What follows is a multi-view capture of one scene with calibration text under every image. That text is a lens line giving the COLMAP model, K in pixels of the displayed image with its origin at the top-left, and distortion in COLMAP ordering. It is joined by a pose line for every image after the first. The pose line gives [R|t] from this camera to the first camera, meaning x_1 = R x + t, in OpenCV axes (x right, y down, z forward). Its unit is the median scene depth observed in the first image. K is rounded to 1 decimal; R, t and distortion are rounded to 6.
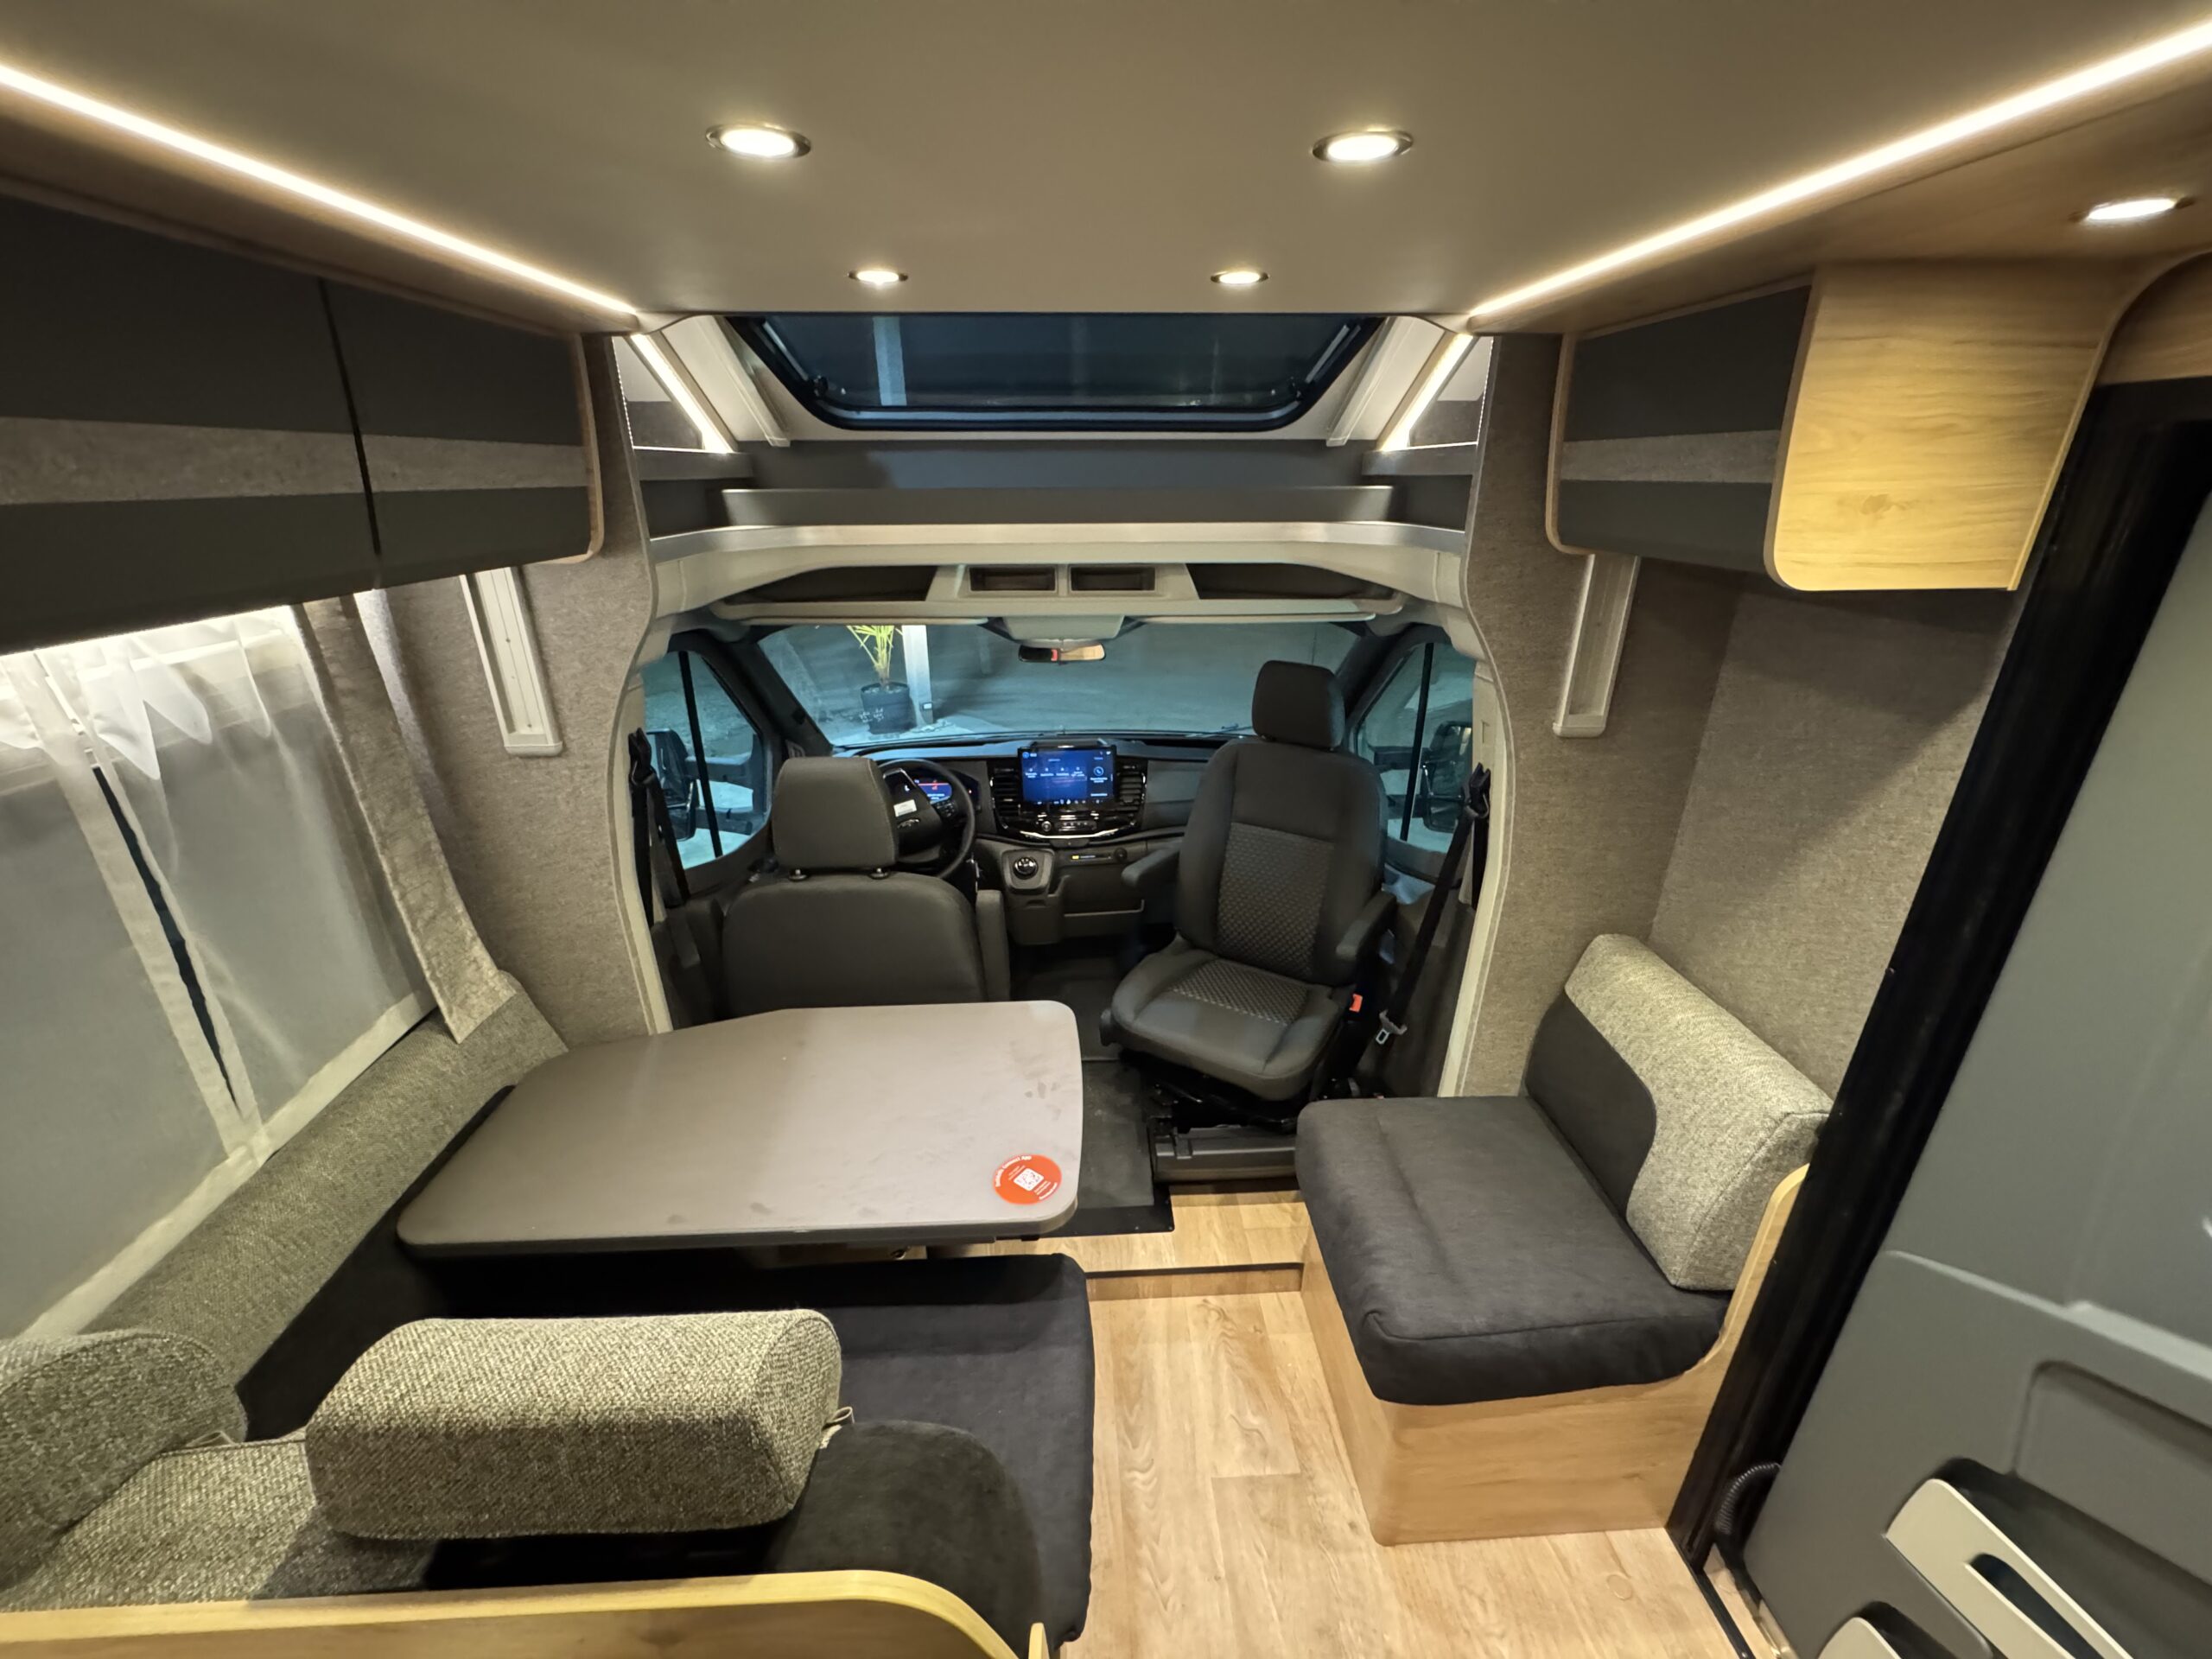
lens RADIAL K [[878.3, 0, 1102.6], [0, 878.3, 829.0], [0, 0, 1]] dist [-0.004124, -0.000068]
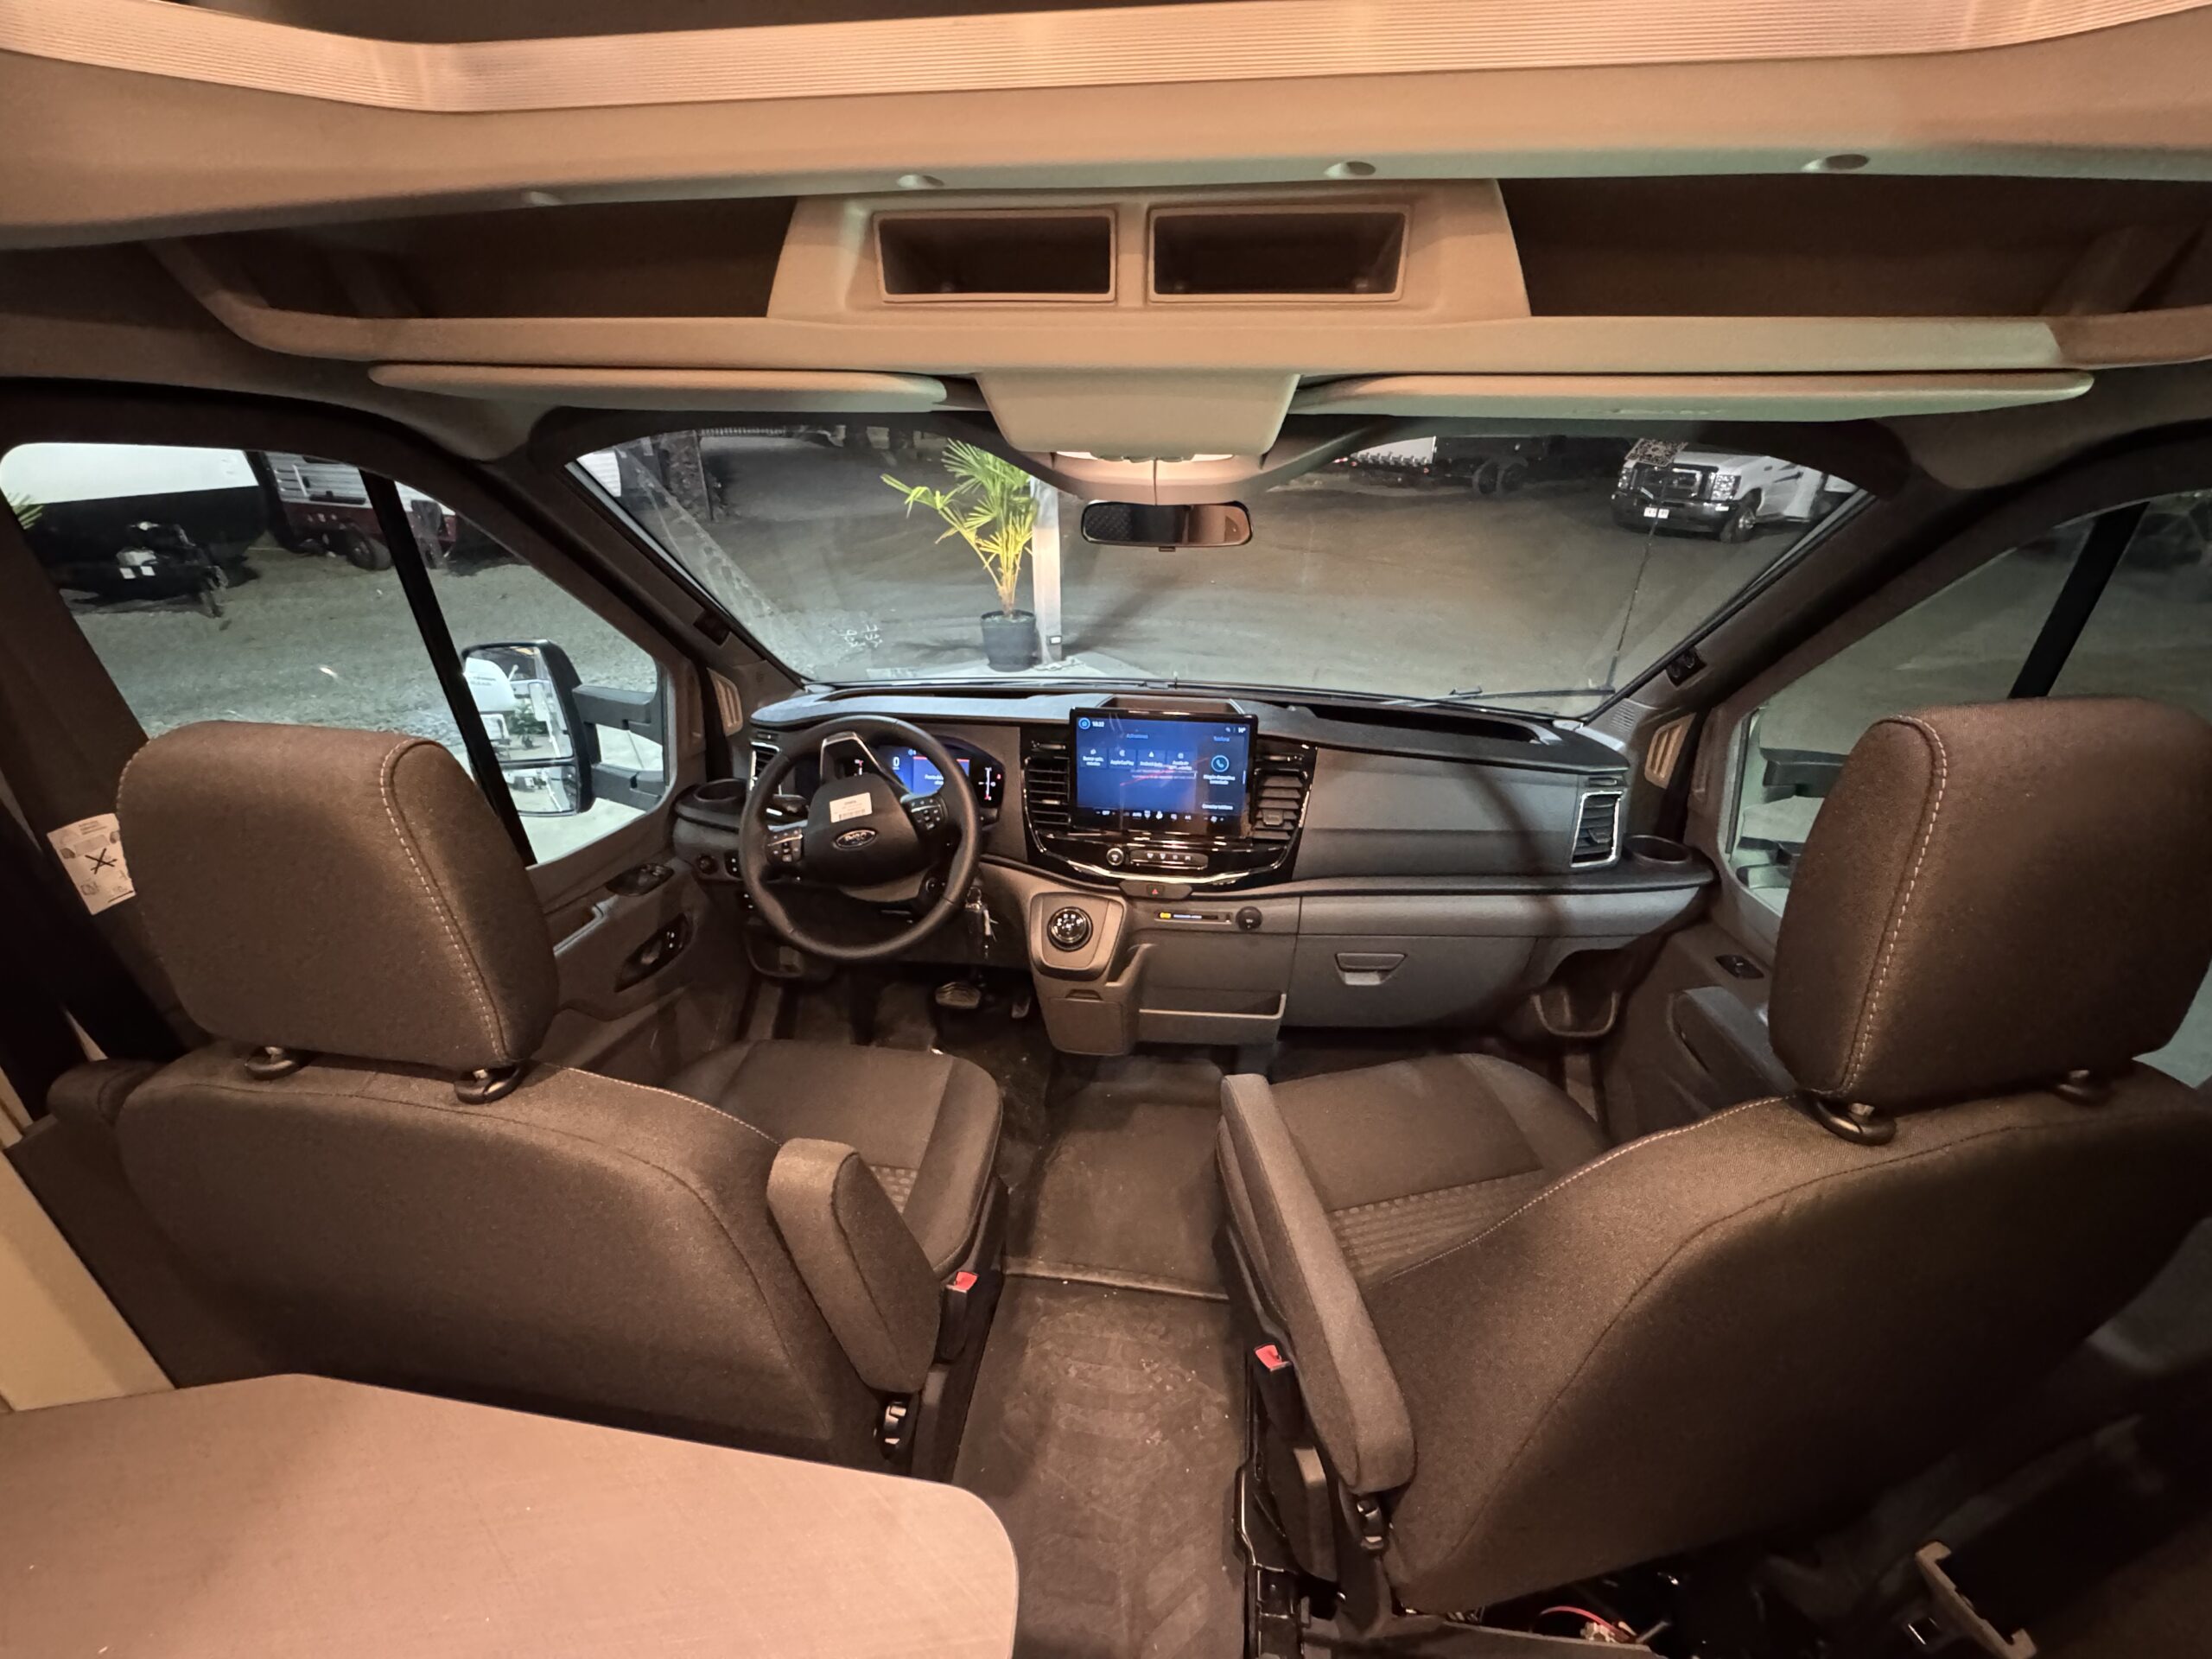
lens RADIAL K [[878.3, 0, 1105.5], [0, 878.3, 837.1], [0, 0, 1]] dist [-0.004124, -0.000068]
pose [[0.983000, 0.091303, -0.159292, 0.026377], [-0.079808, 0.993821, 0.077141, -0.093782], [0.165351, -0.063117, 0.984213, 0.767983]]
